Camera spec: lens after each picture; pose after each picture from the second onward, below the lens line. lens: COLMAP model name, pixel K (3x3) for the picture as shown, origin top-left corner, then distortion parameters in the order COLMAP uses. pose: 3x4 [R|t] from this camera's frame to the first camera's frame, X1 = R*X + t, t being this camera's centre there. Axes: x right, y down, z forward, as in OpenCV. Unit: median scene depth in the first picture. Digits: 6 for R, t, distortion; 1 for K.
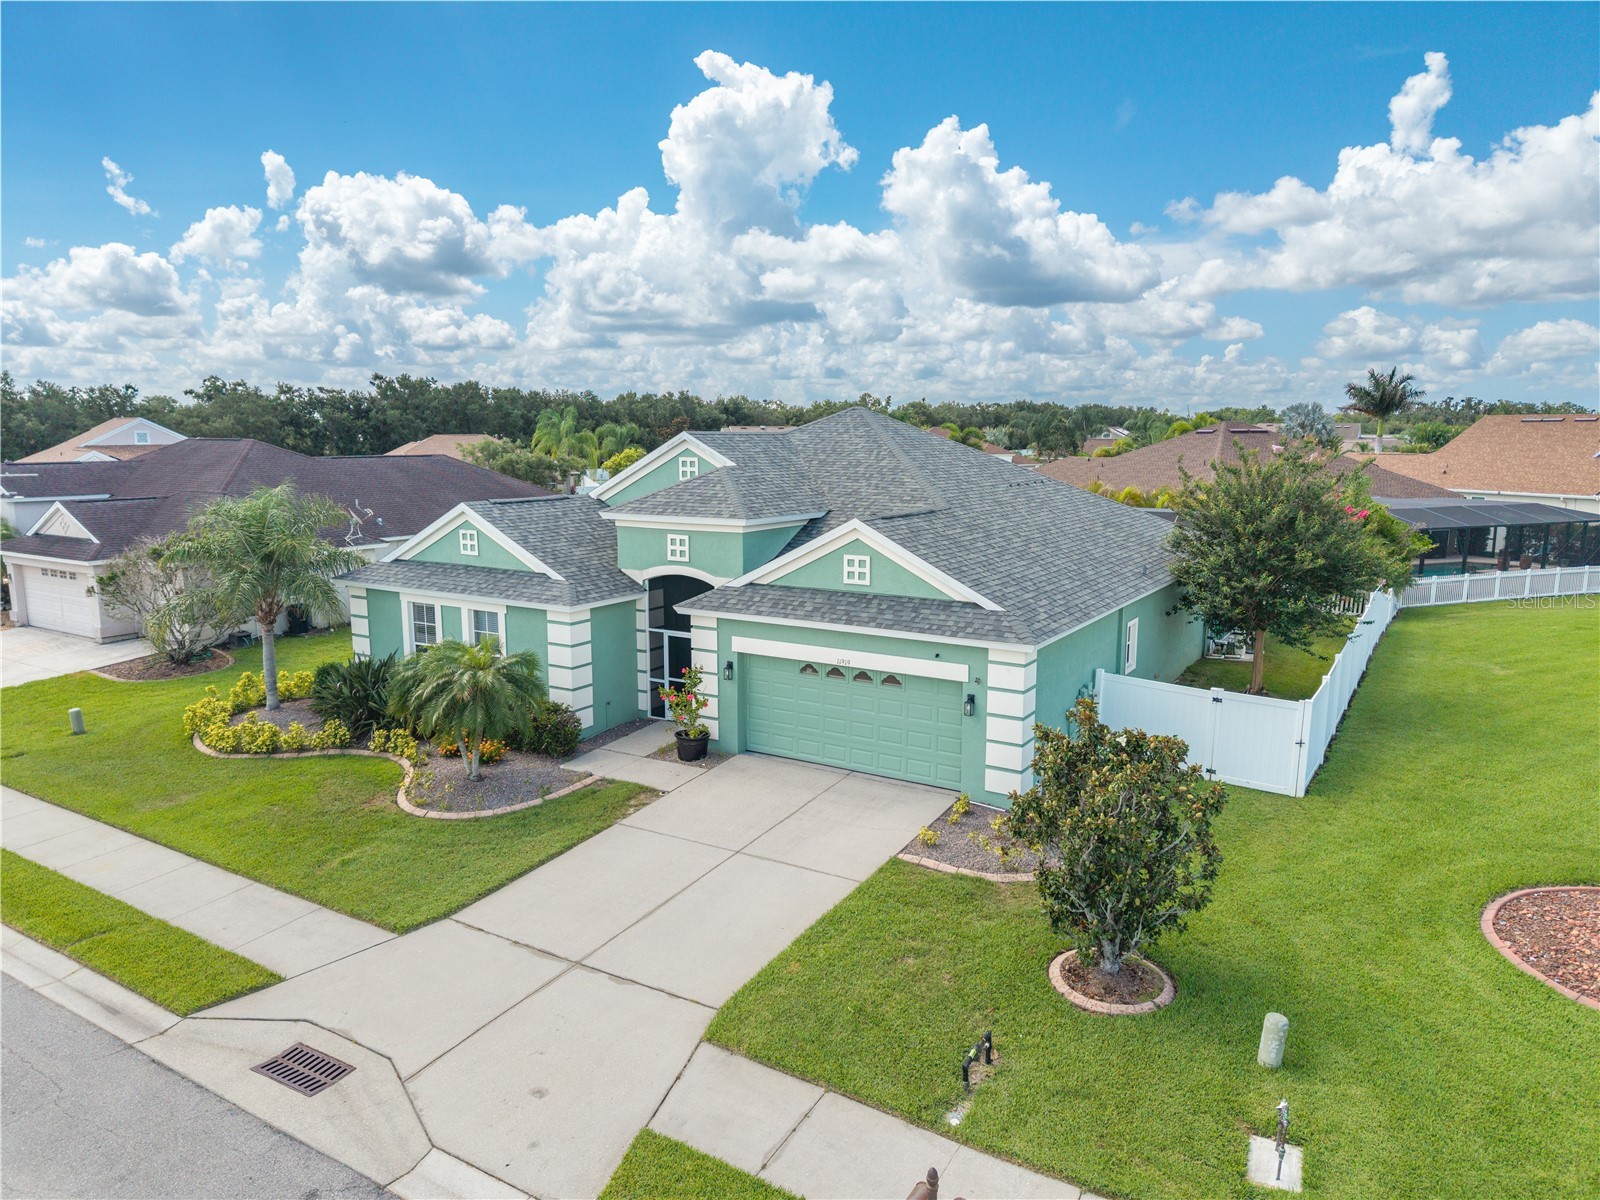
lens RADIAL K [[1090.2, 0, 797.2], [0, 1090.2, 626.4], [0, 0, 1]] dist [0.031524, -0.001494]
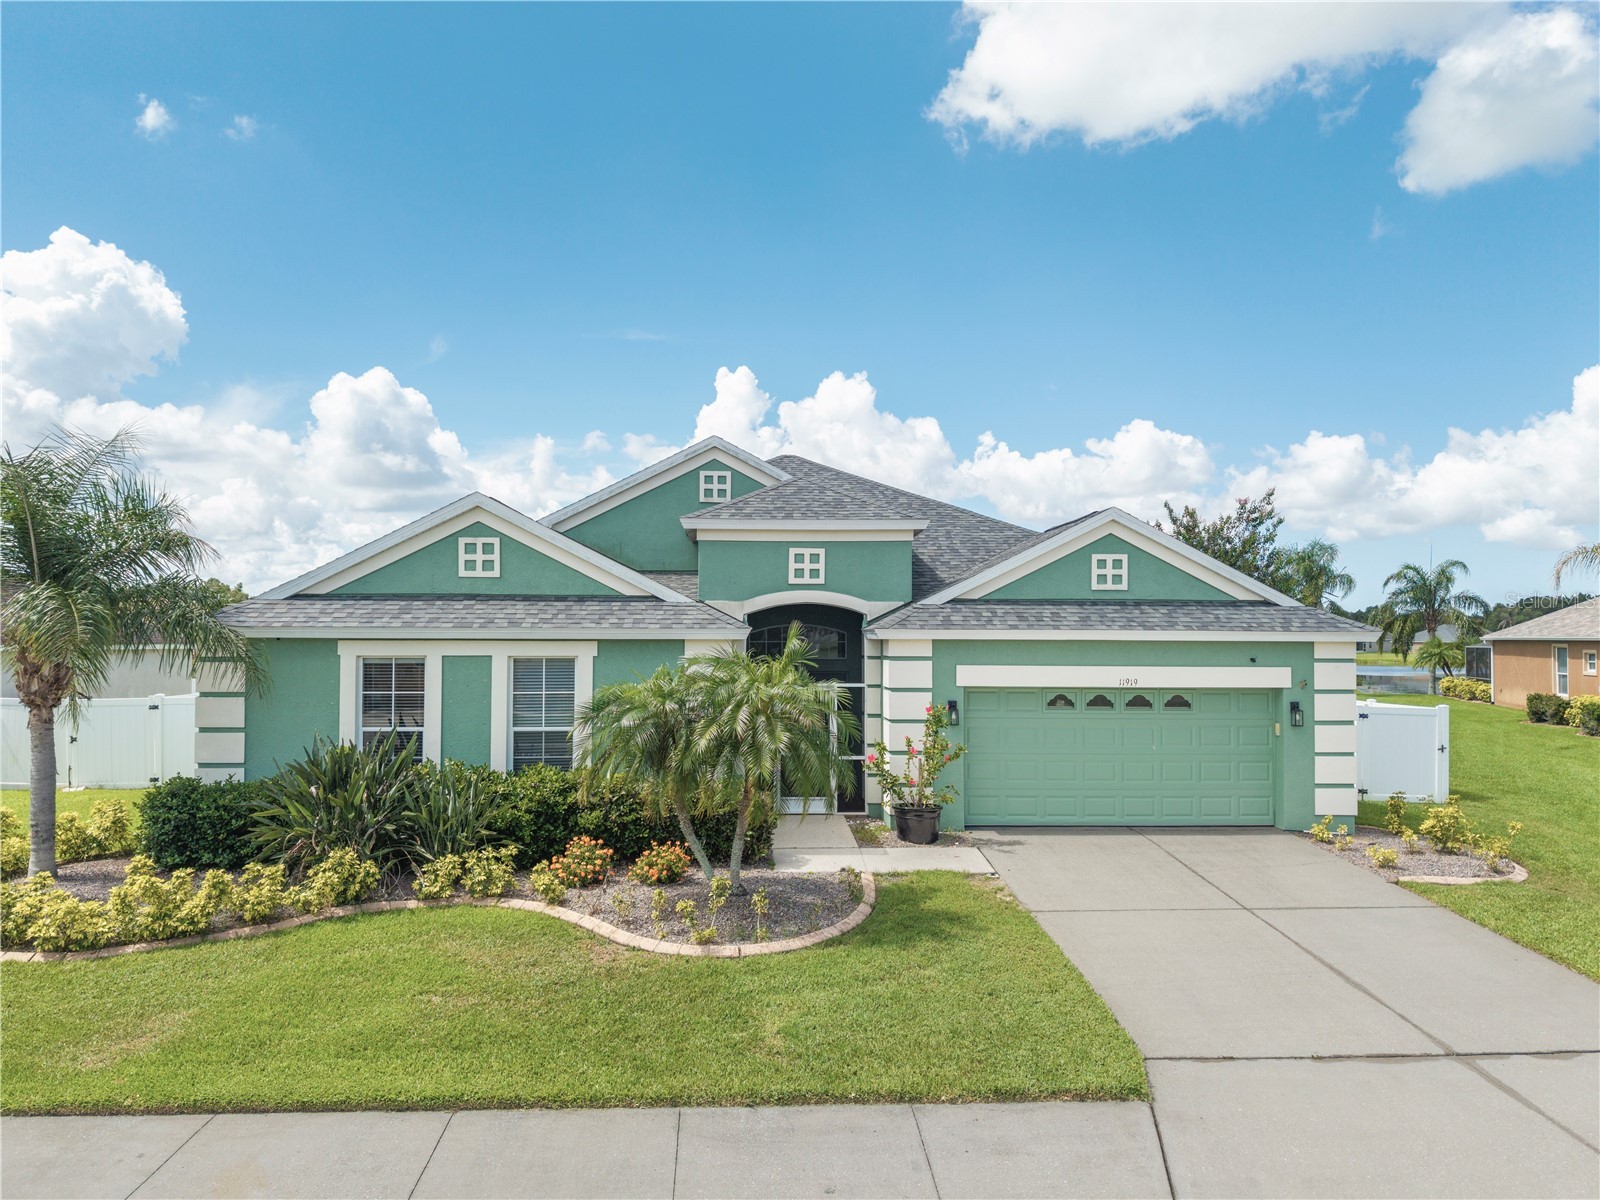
lens RADIAL K [[1107.2, 0, 800.0], [0, 1107.2, 600.0], [0, 0, 1]] dist [-0.008191, -0.002410]
pose [[0.821402, 0.023923, 0.569847, -0.603377], [0.100041, 0.977587, -0.185244, 0.098042], [-0.561507, 0.209168, 0.800599, 0.469605]]
